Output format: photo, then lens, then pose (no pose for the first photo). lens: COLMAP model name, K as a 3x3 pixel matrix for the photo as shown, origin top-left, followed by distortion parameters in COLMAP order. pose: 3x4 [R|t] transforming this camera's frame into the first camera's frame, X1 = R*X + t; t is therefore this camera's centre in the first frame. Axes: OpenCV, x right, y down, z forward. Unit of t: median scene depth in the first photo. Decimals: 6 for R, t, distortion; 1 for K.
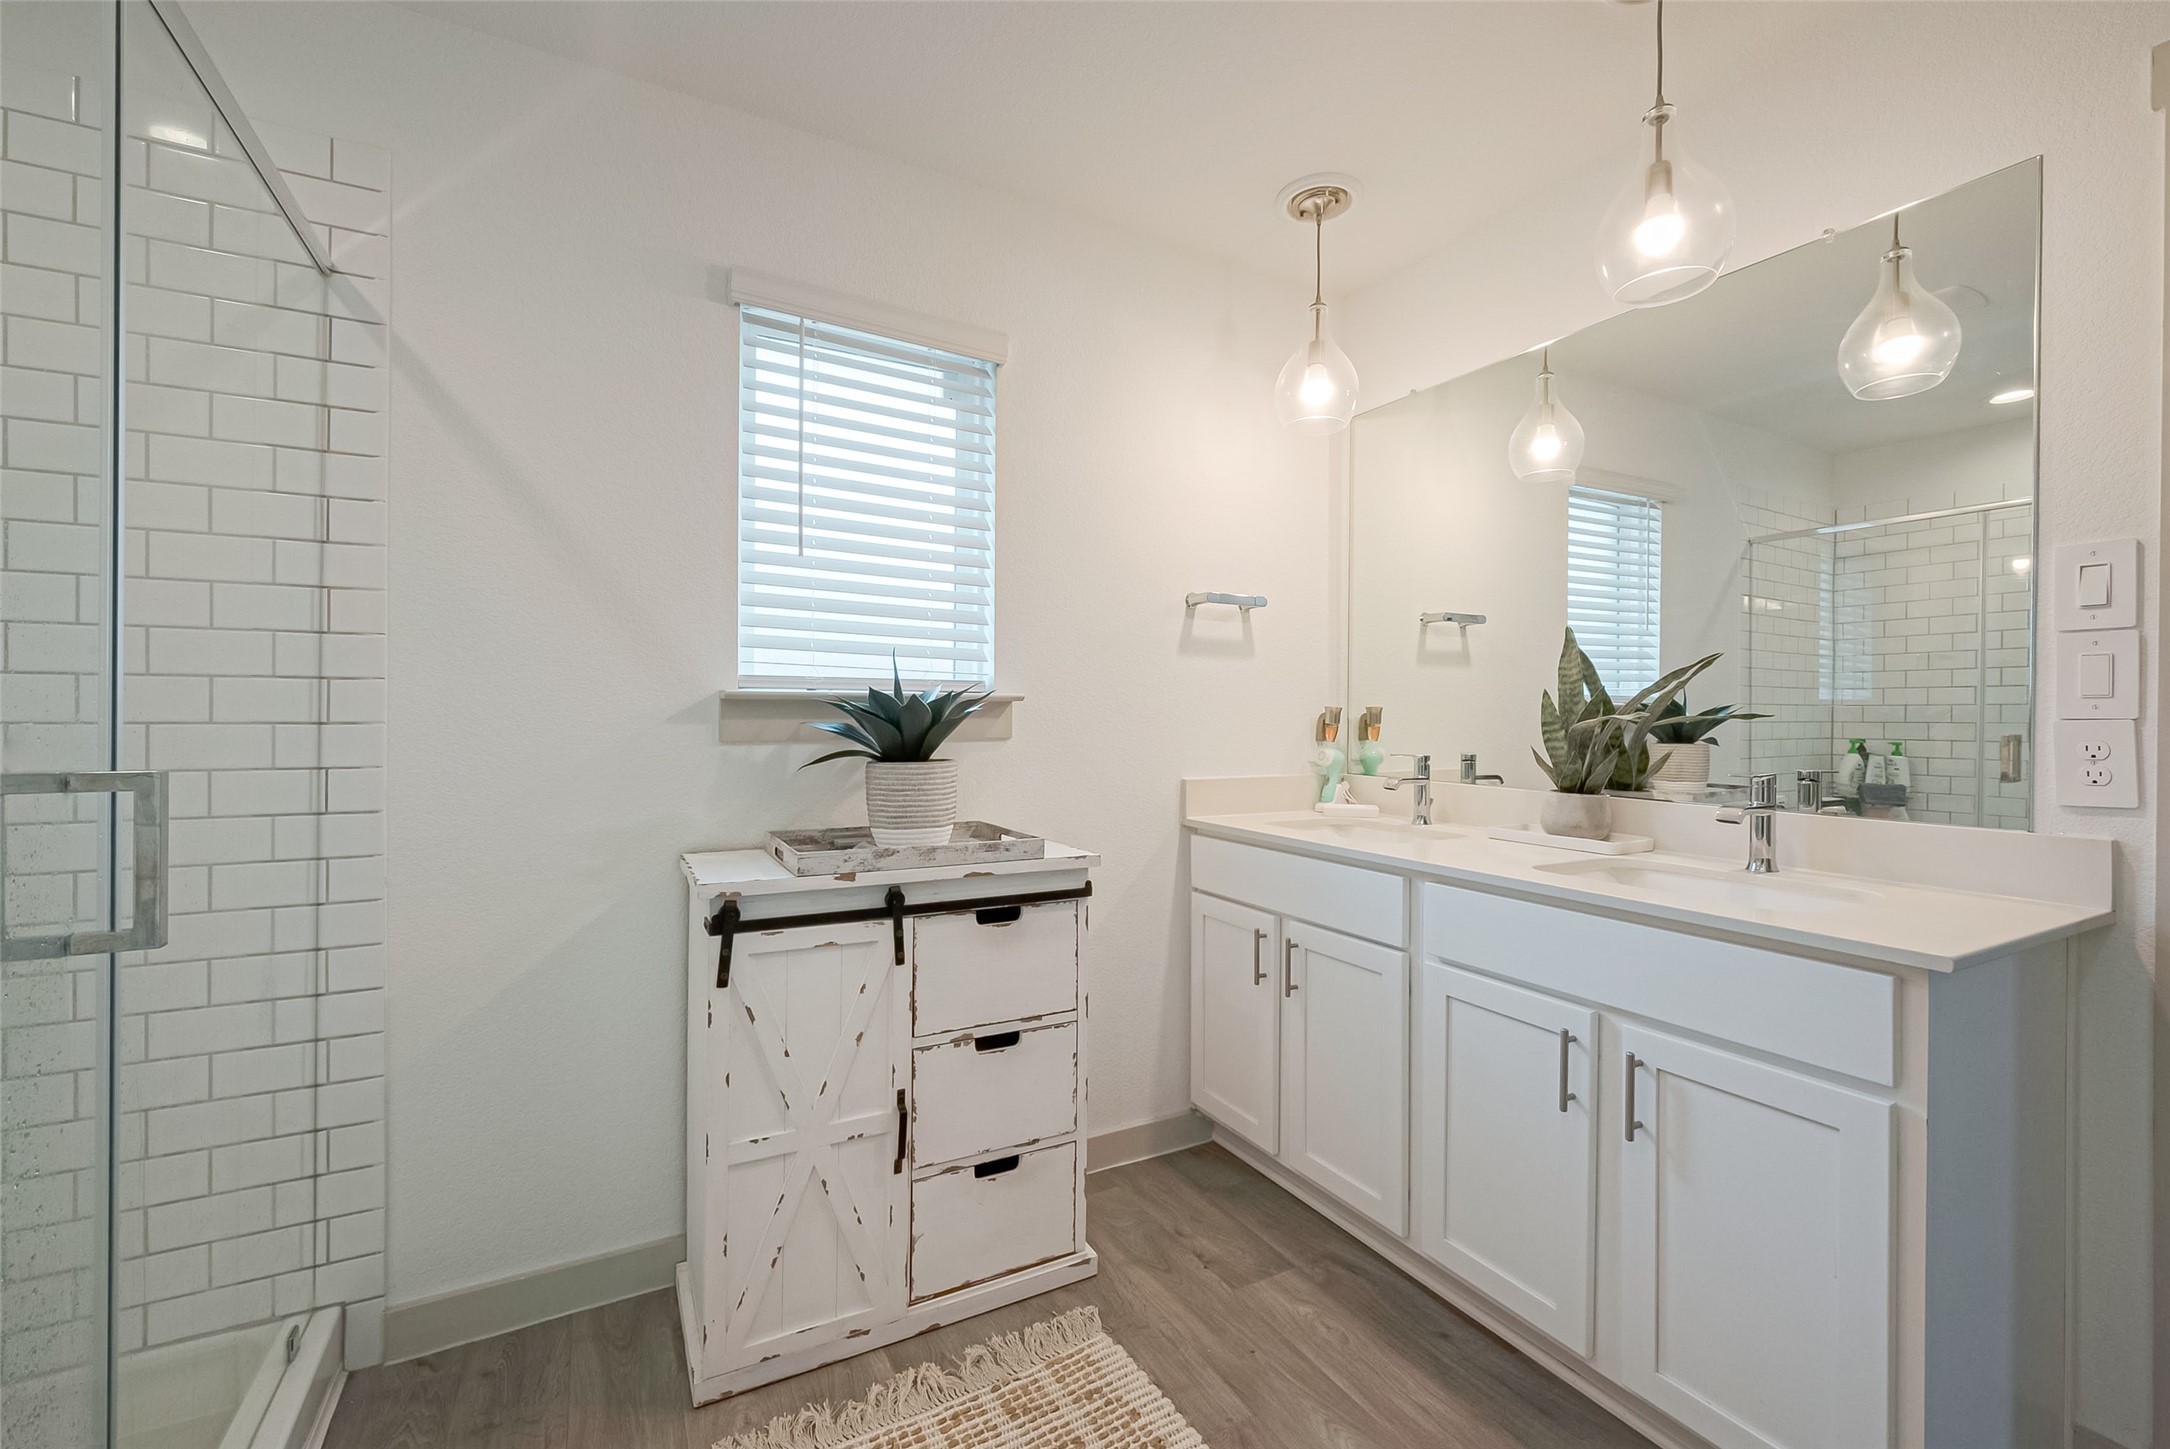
lens RADIAL K [[880.7, 0, 1097.2], [0, 880.7, 718.2], [0, 0, 1]] dist [-0.002928, 0.000122]
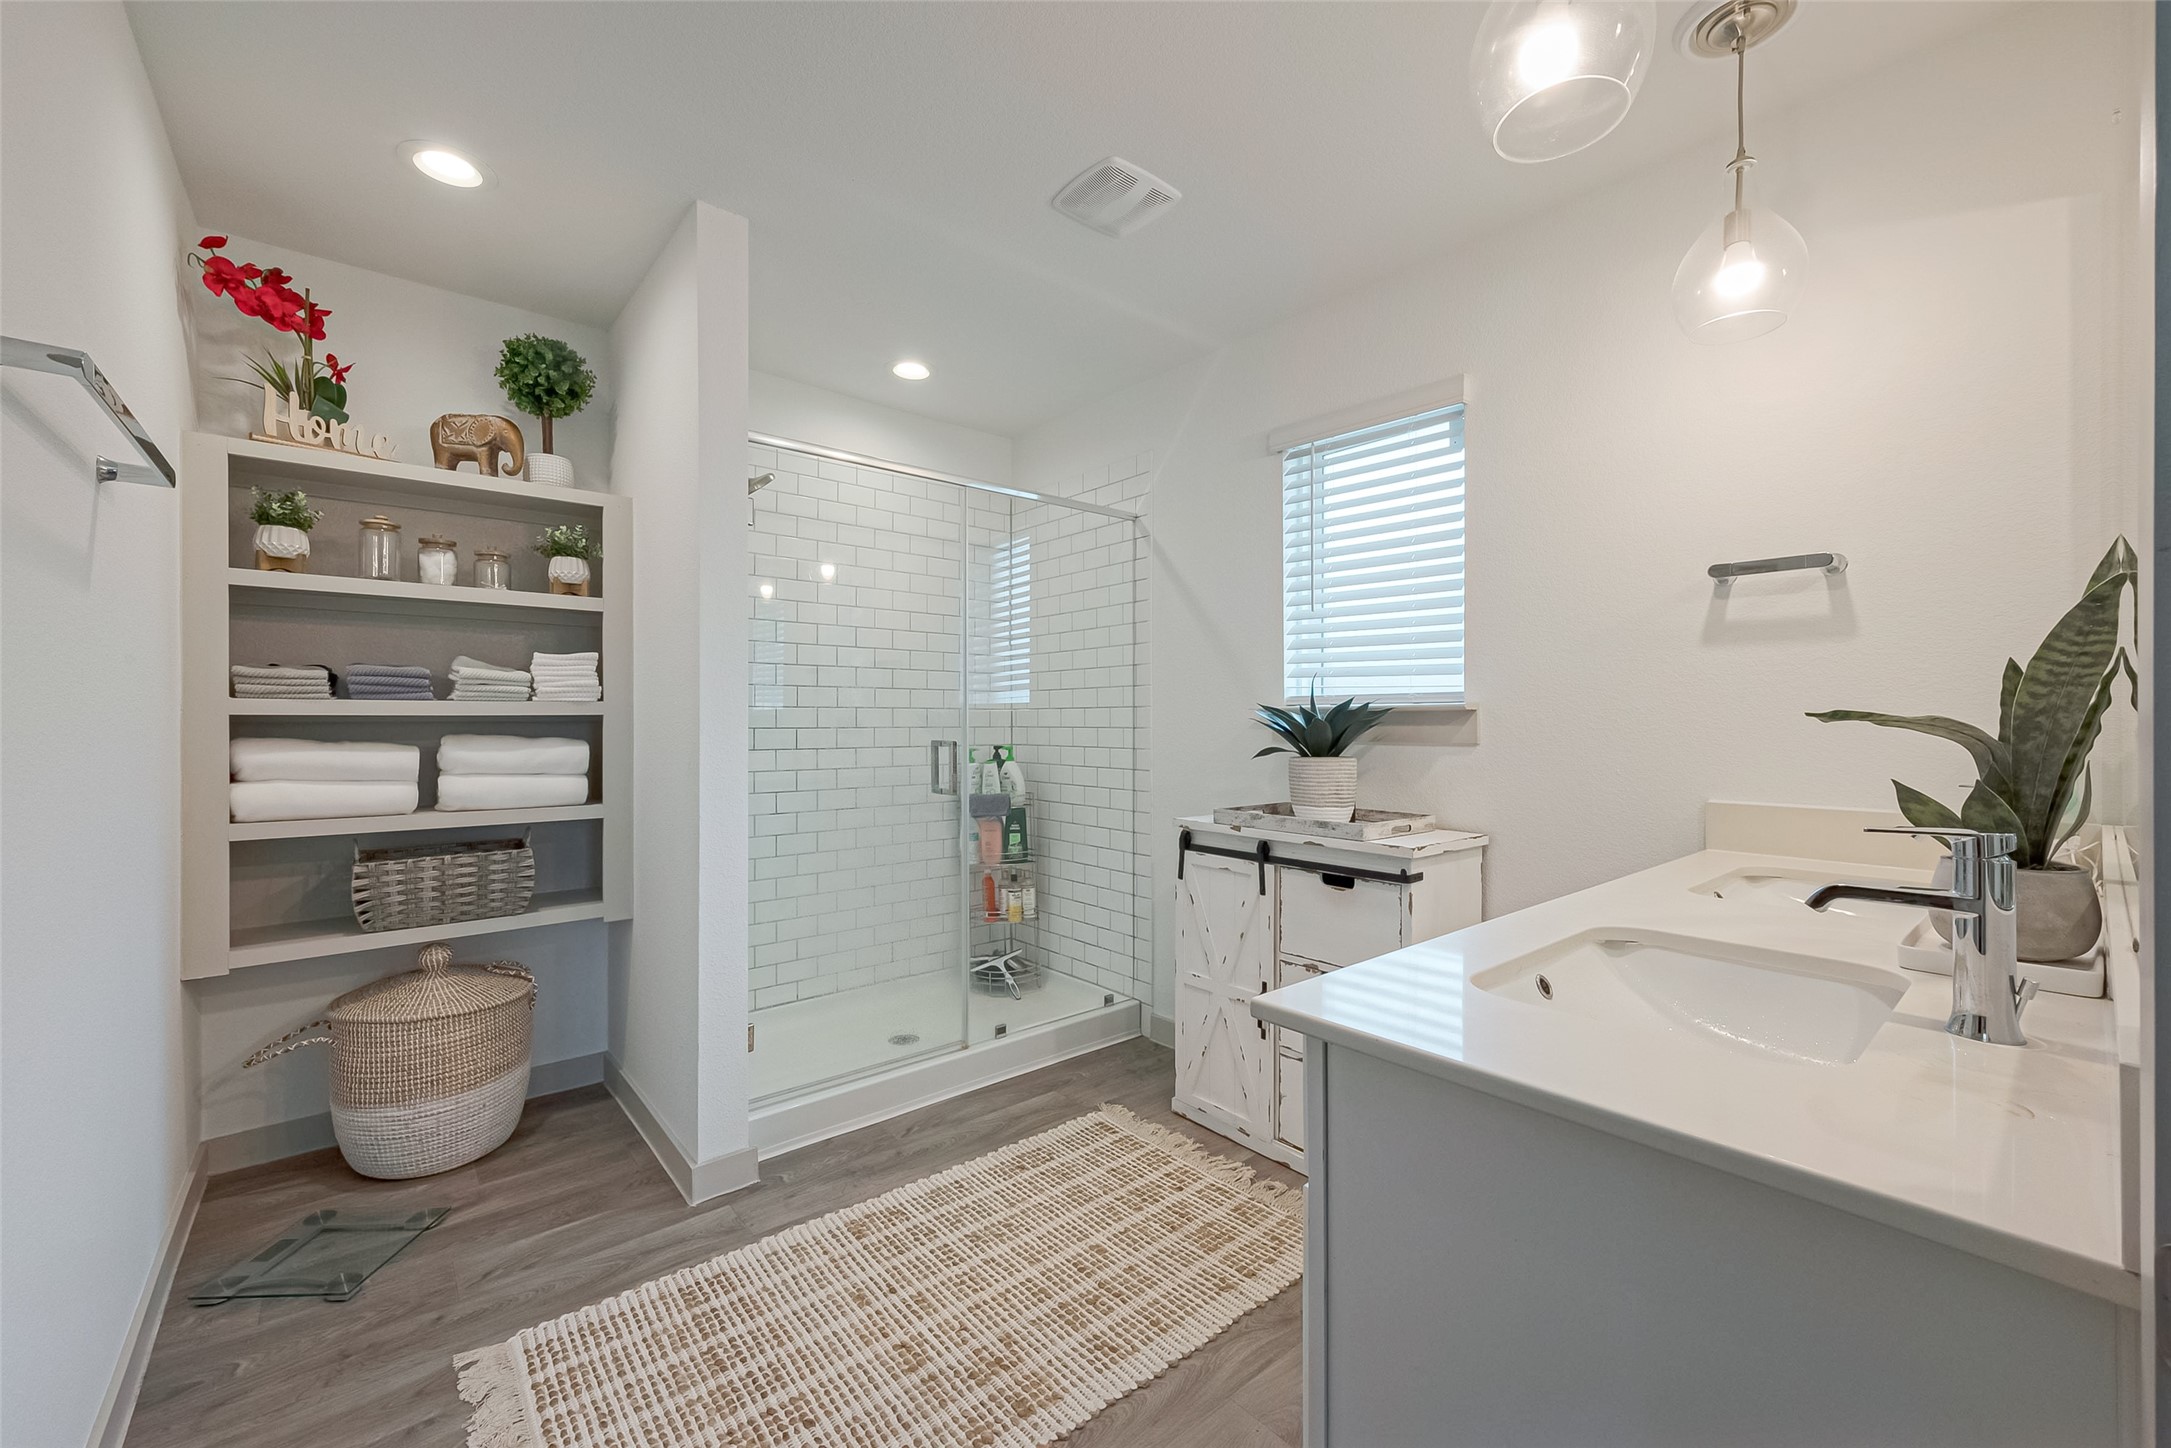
lens RADIAL K [[881.2, 0, 1103.7], [0, 881.2, 723.4], [0, 0, 1]] dist [-0.002928, 0.000122]
pose [[0.213921, -0.004148, -0.976842, 1.101534], [-0.000829, 0.999990, -0.004428, 0.003668], [0.976851, 0.001757, 0.213915, 0.417714]]
